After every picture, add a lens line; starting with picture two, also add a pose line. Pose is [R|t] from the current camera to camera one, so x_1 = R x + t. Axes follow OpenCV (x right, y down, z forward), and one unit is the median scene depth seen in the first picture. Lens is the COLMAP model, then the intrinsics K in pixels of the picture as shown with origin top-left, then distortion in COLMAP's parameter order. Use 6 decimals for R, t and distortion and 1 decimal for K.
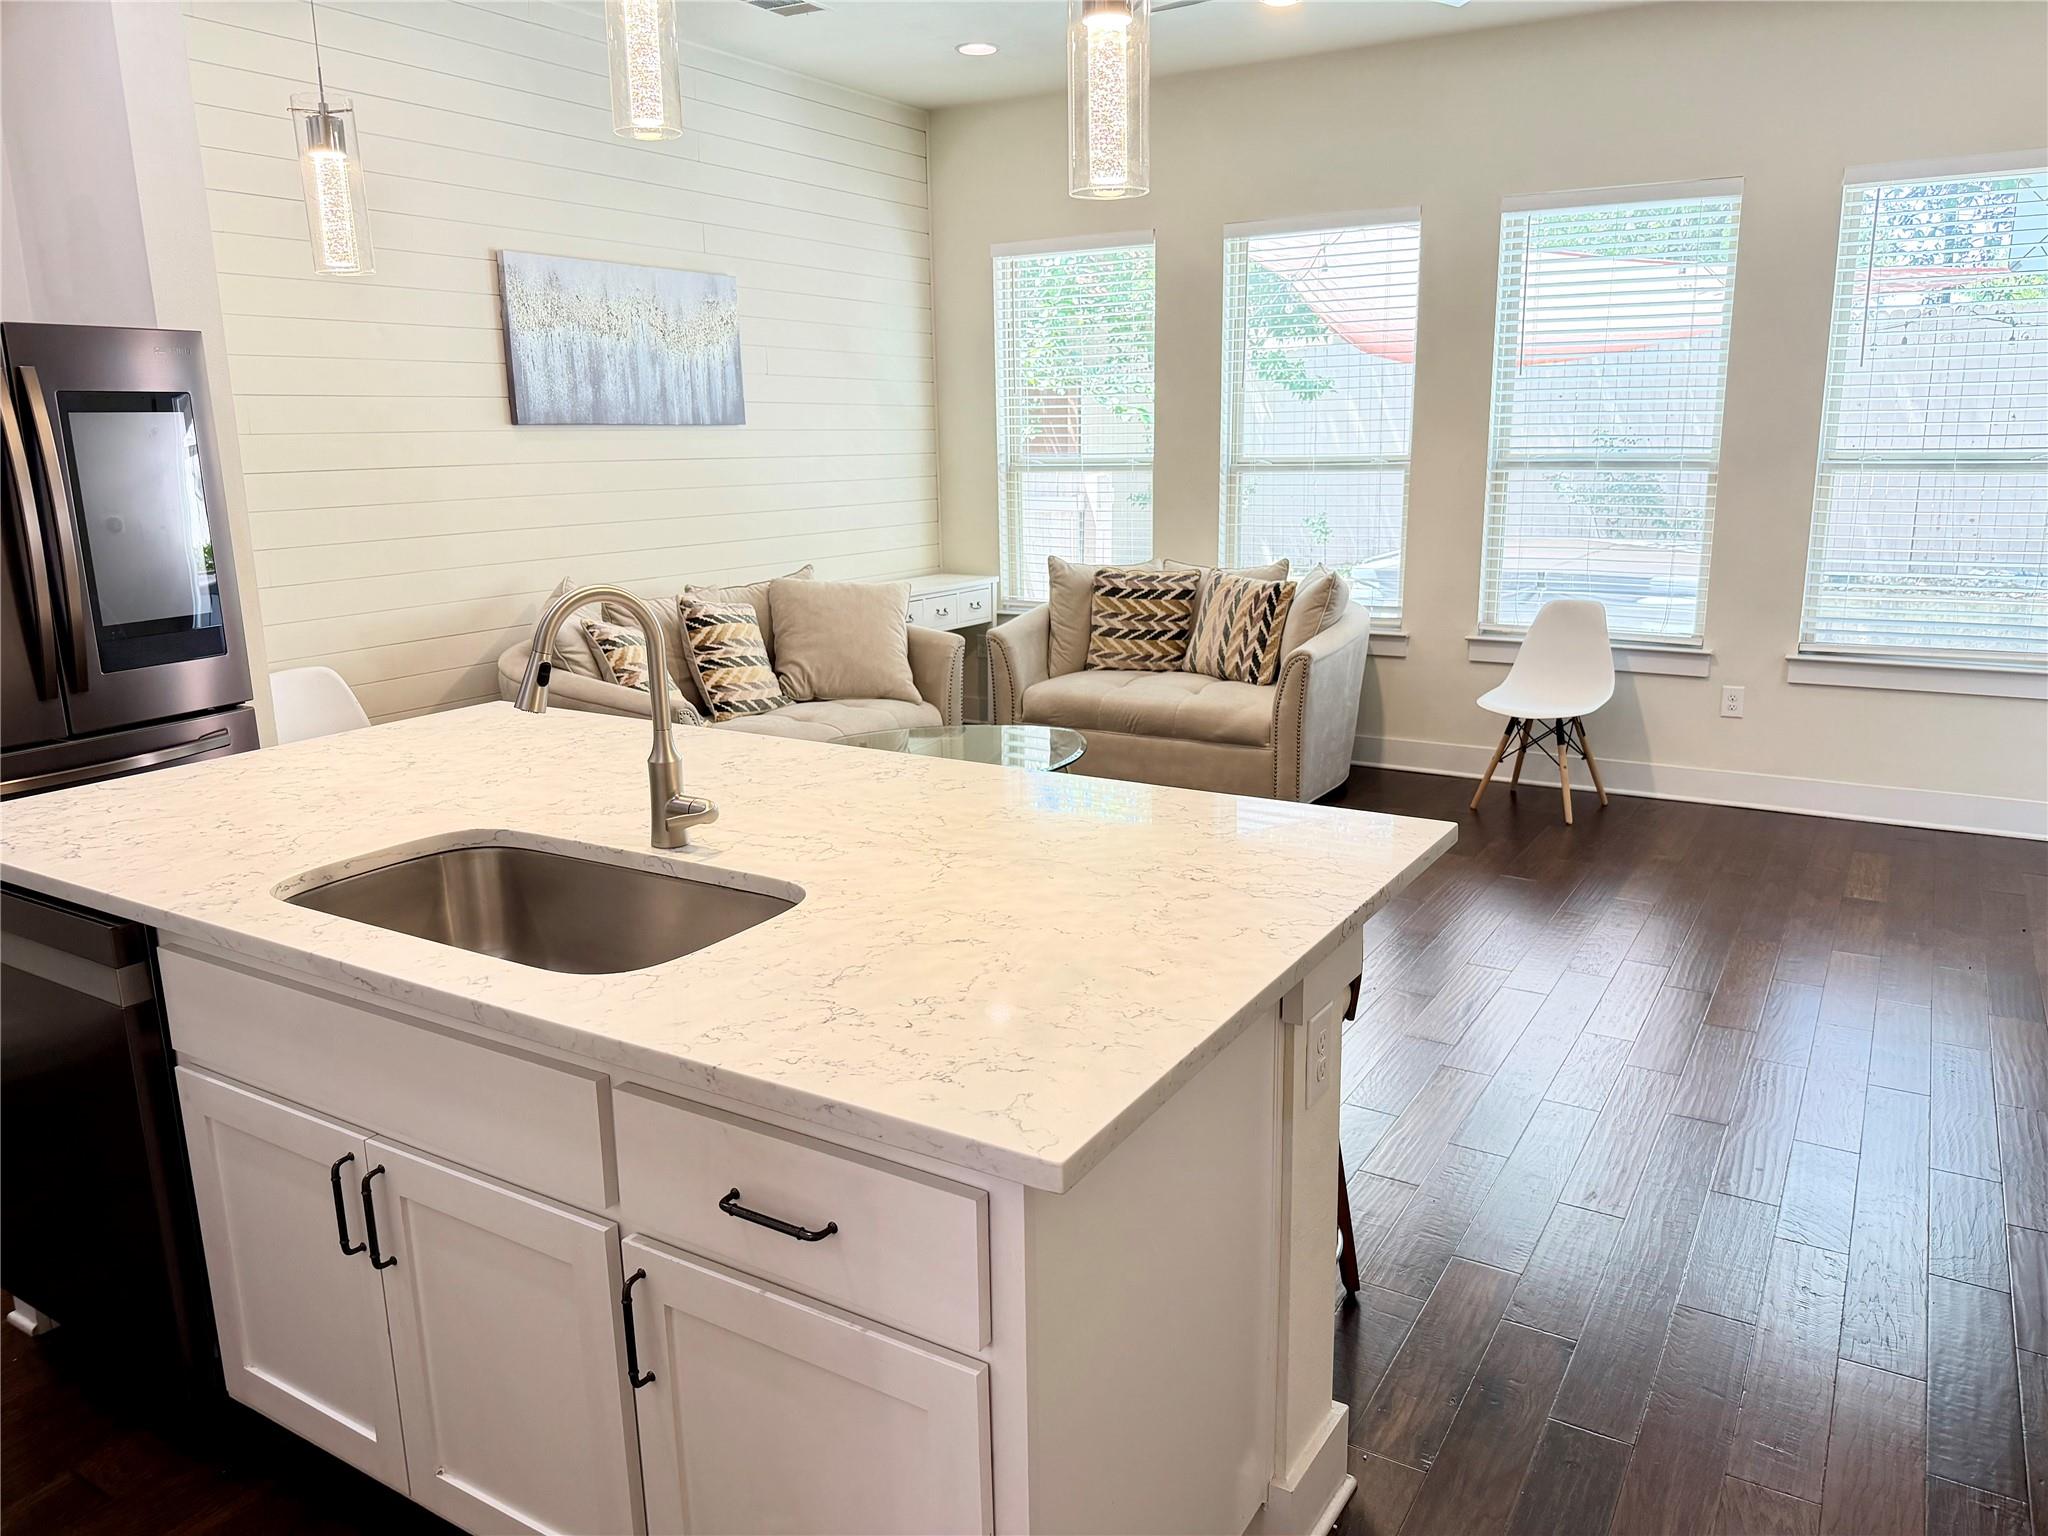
lens RADIAL K [[1440.9, 0, 1033.0], [0, 1440.9, 769.9], [0, 0, 1]] dist [0.031090, -0.024846]
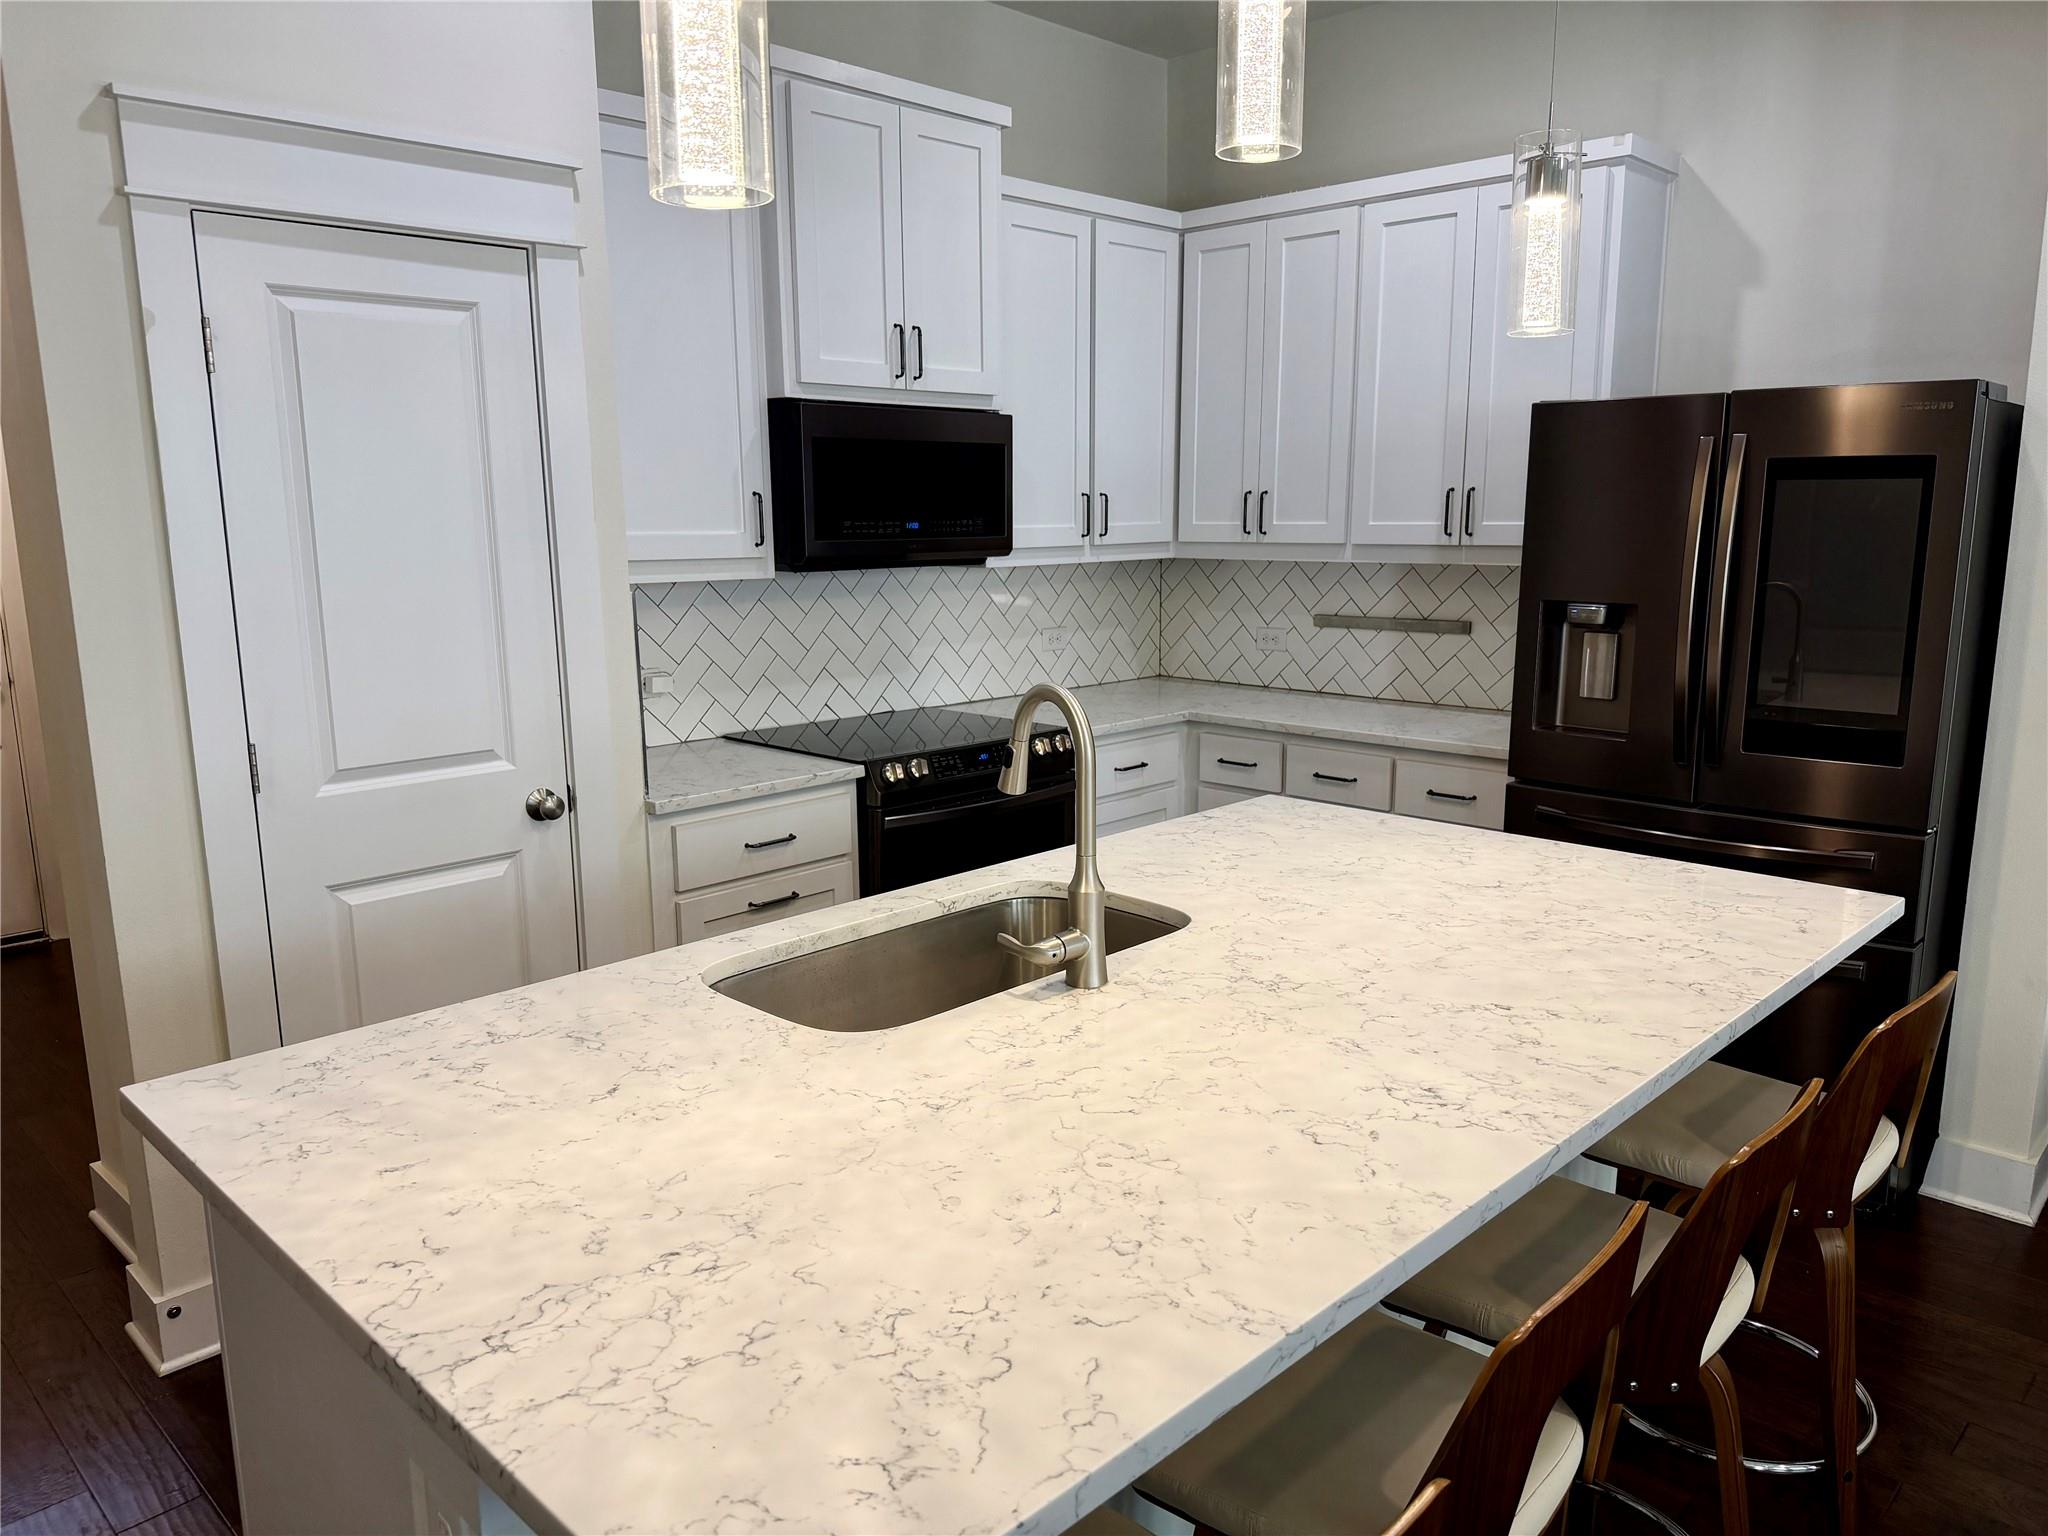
lens RADIAL K [[1440.9, 0, 1018.5], [0, 1440.9, 762.0], [0, 0, 1]] dist [0.031090, -0.024846]
pose [[-0.220433, 0.201484, -0.954365, 0.204226], [-0.218550, 0.943354, 0.249638, -0.102007], [0.950603, 0.263605, -0.163912, 0.378883]]
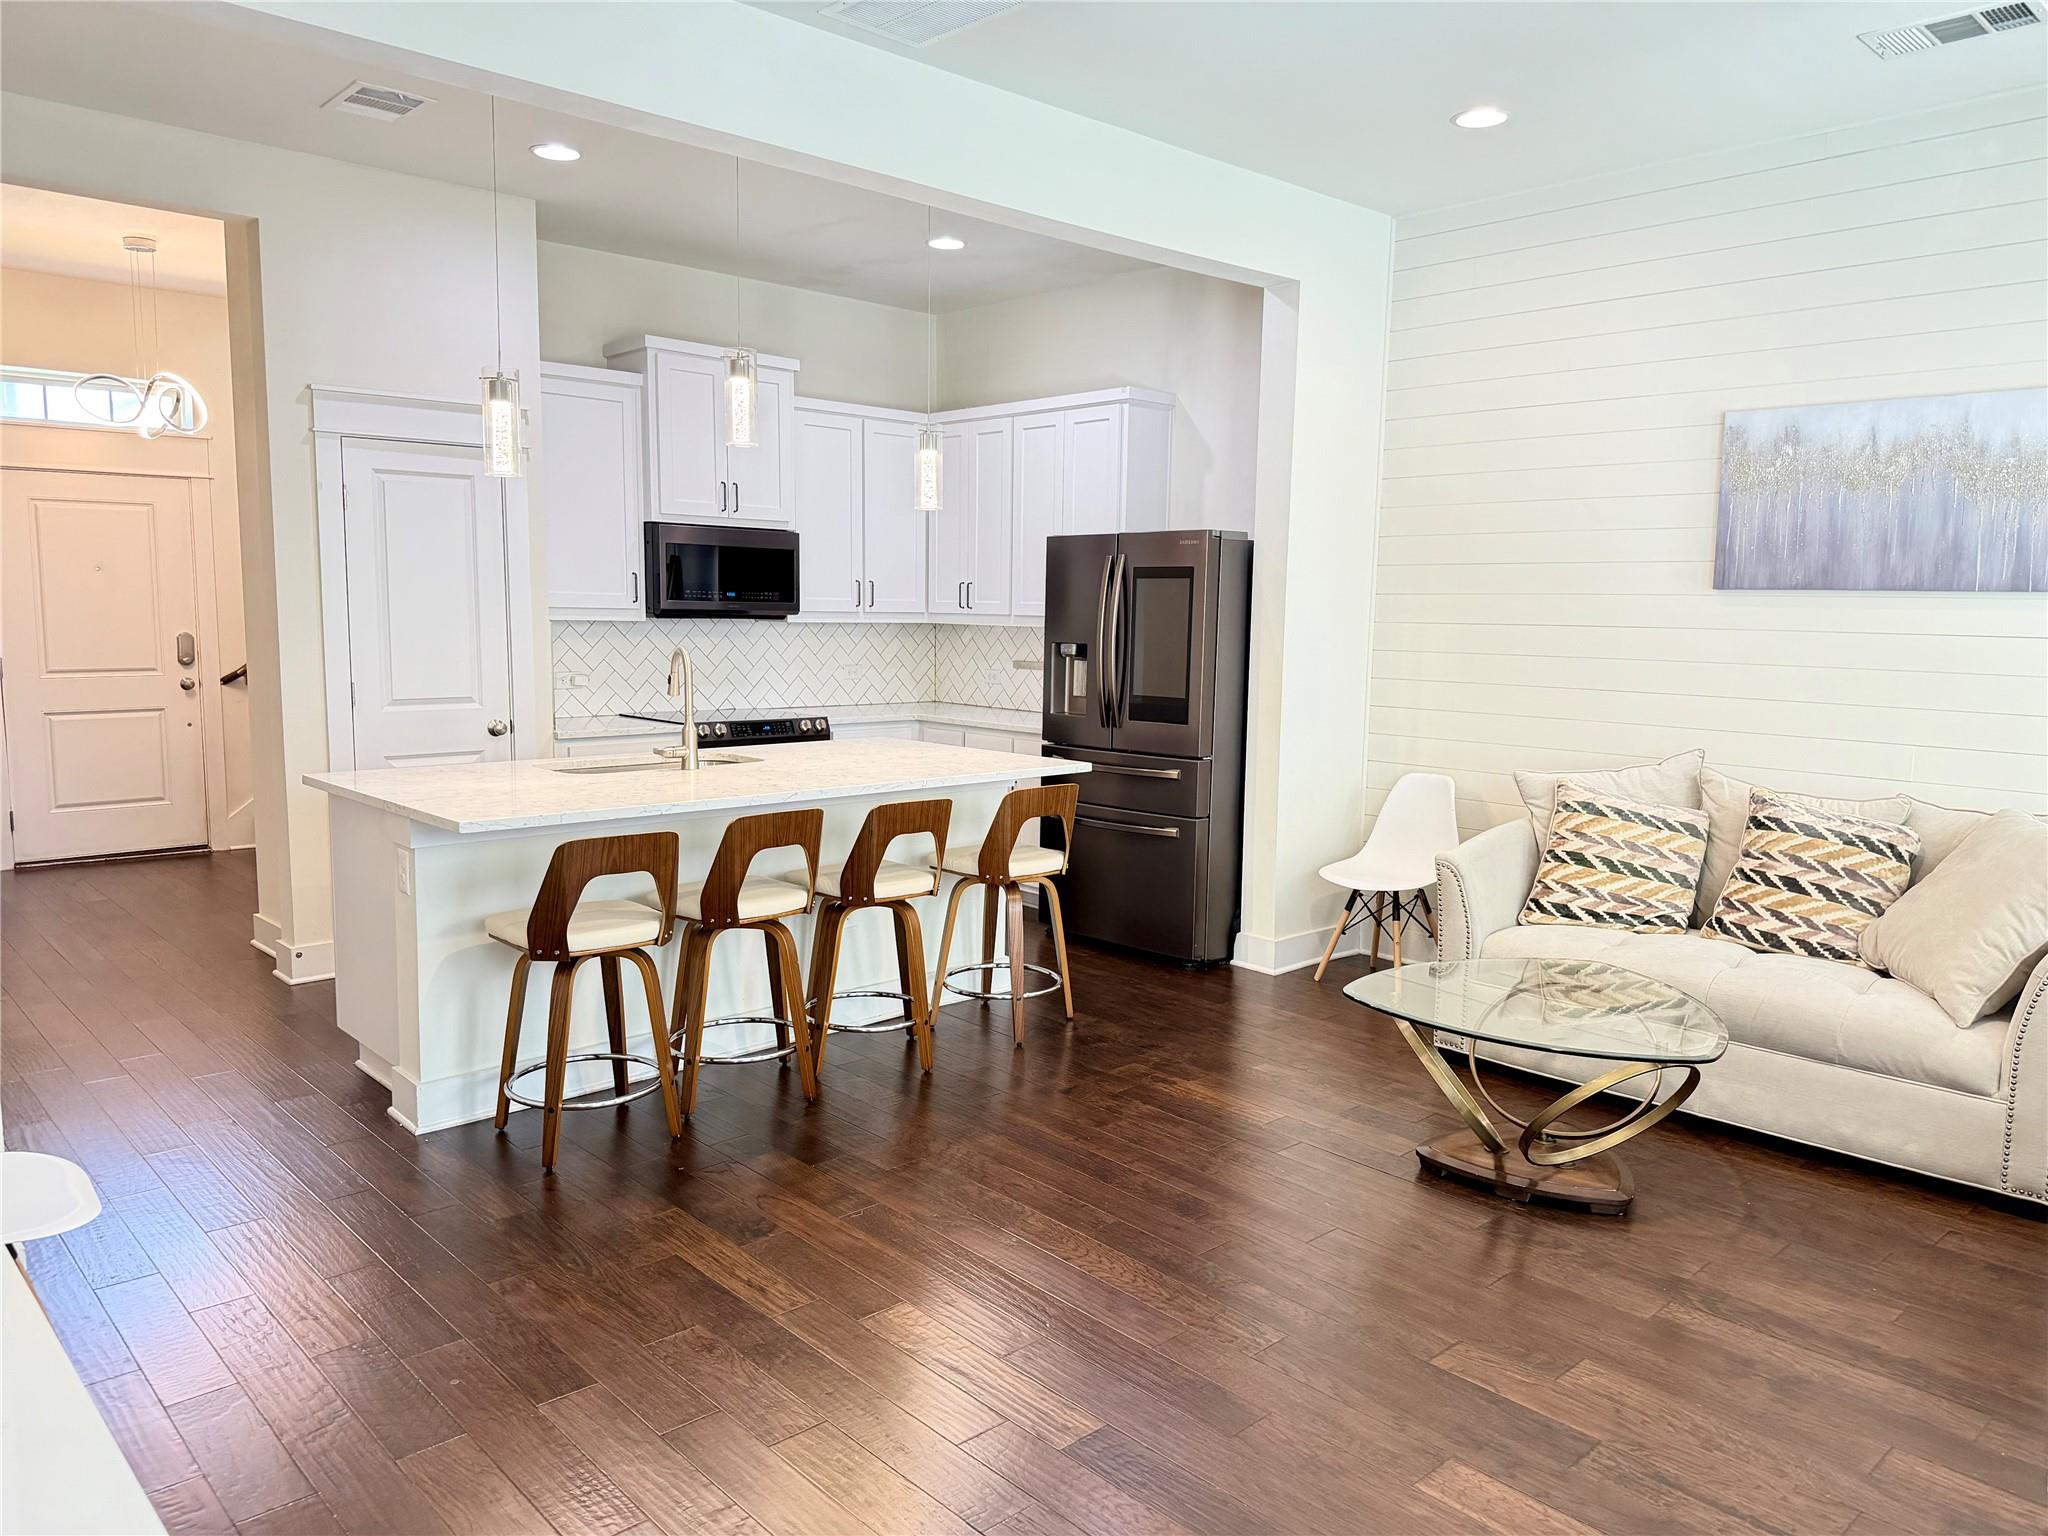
lens RADIAL K [[1440.9, 0, 1039.2], [0, 1440.9, 767.4], [0, 0, 1]] dist [0.031090, -0.024846]
pose [[-0.260490, 0.132274, -0.956373, 0.434288], [-0.240310, 0.950513, 0.196917, -0.147322], [0.935091, 0.281121, -0.215813, 0.565121]]
